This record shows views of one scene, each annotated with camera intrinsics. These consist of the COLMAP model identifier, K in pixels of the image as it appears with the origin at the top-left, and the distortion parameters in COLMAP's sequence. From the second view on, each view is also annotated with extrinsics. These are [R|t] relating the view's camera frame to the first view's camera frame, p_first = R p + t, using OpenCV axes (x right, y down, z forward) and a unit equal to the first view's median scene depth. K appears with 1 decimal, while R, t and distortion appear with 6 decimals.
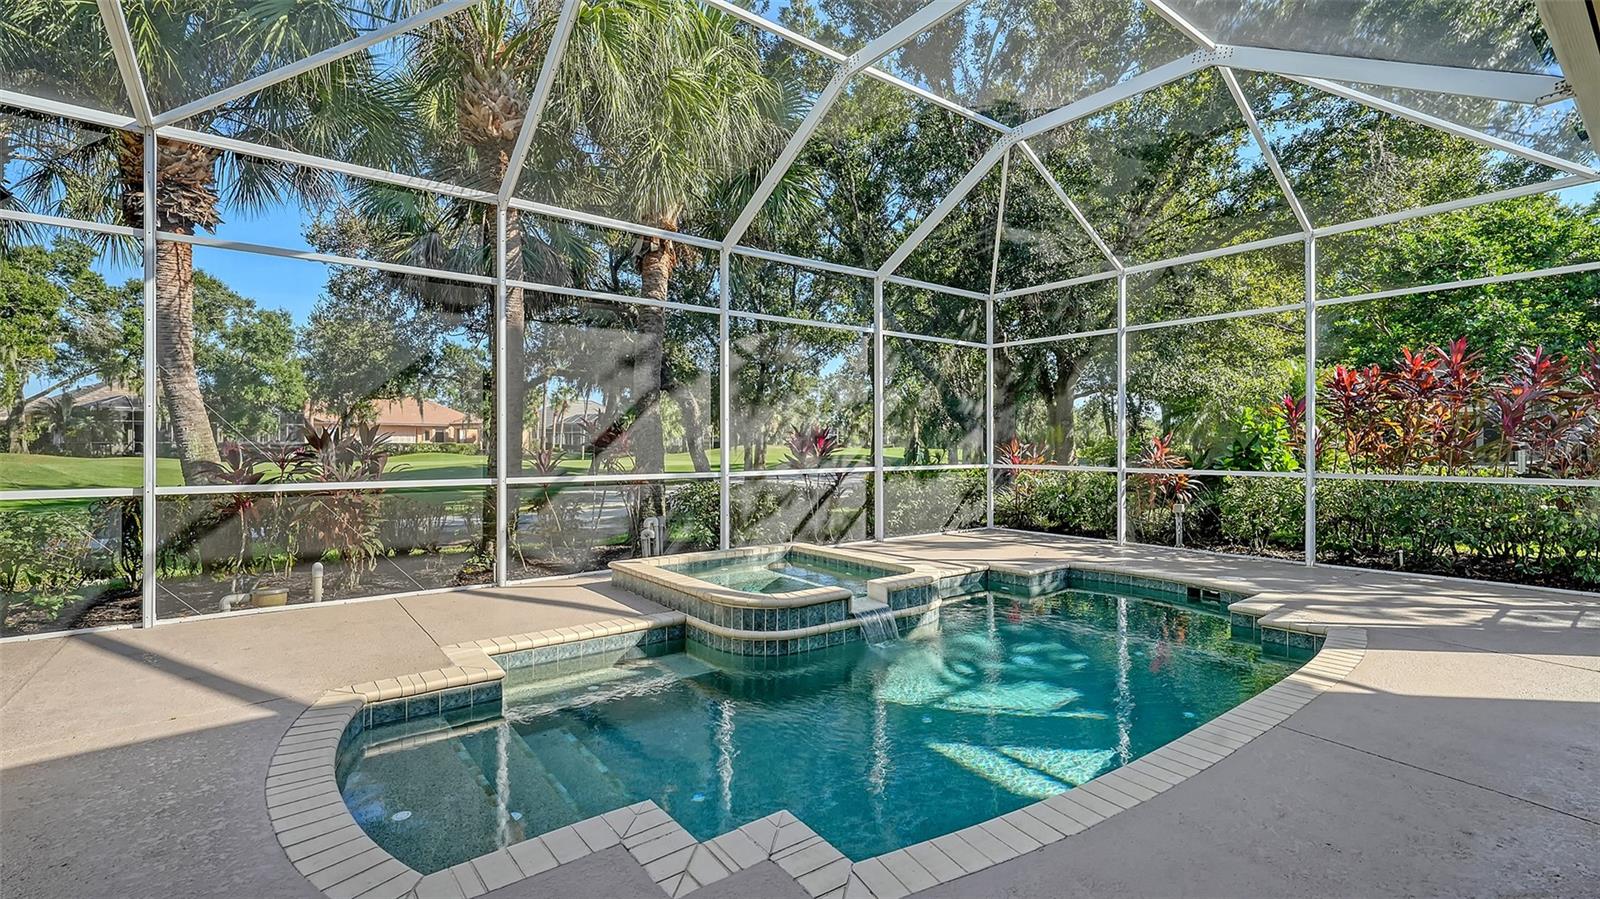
lens RADIAL K [[713.1, 0, 800.0], [0, 713.1, 449.5], [0, 0, 1]] dist [-0.000872, -0.000011]
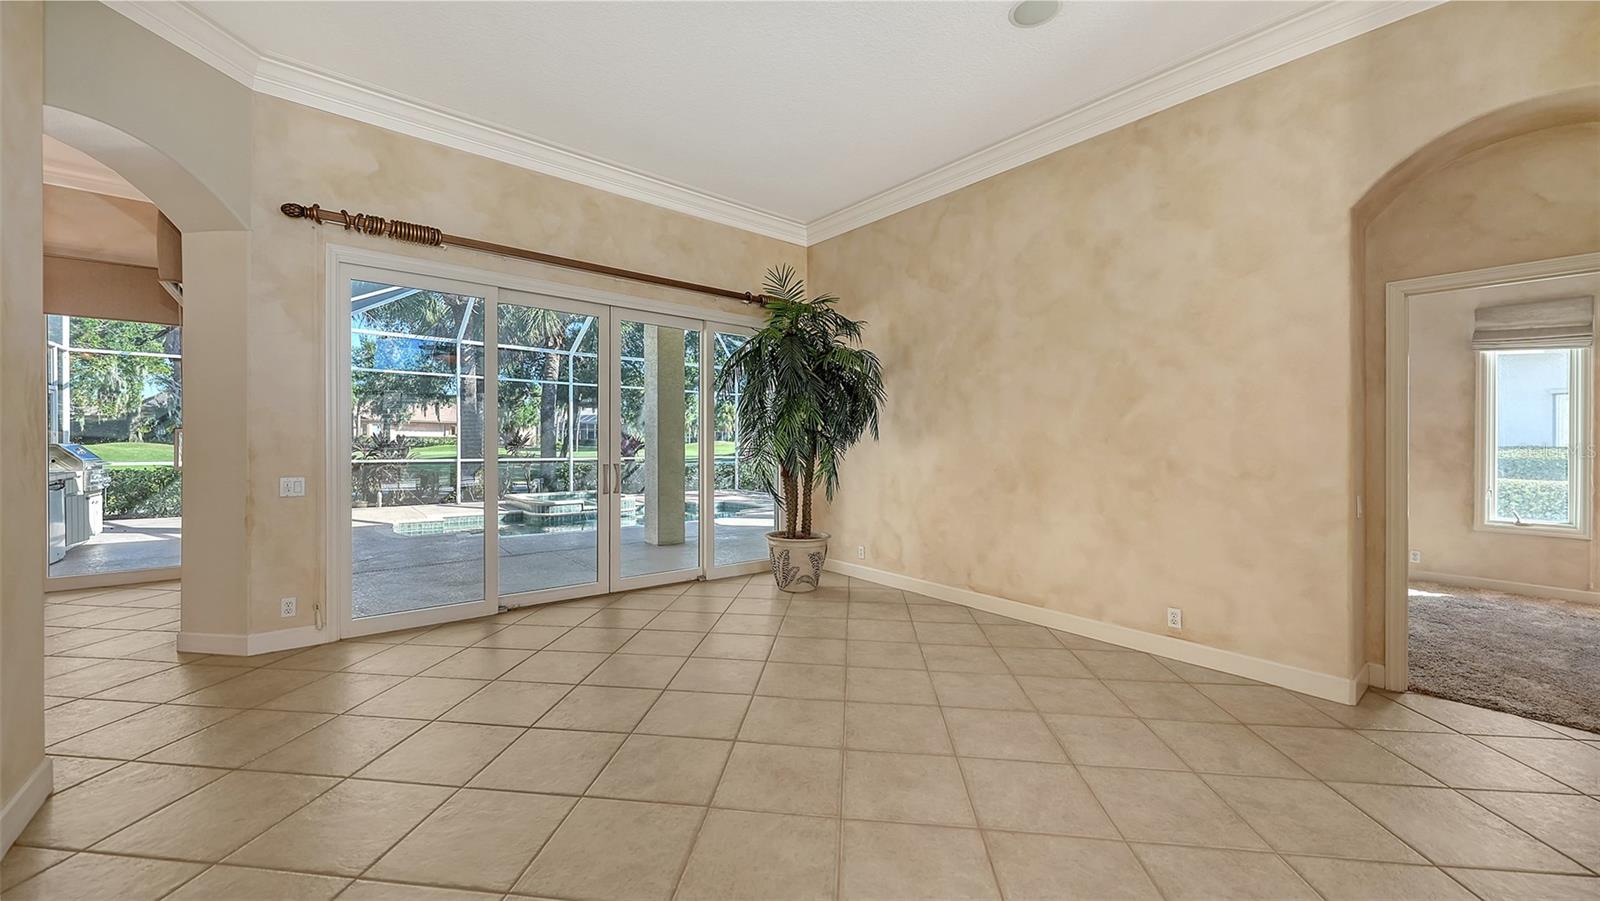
lens RADIAL K [[599.5, 0, 808.0], [0, 599.5, 452.9], [0, 0, 1]] dist [0.001171, 0.000057]
pose [[0.998895, 0.009629, 0.046008, 0.532960], [-0.010259, 0.999856, 0.013487, -0.014495], [-0.045871, -0.013944, 0.998850, -0.855354]]
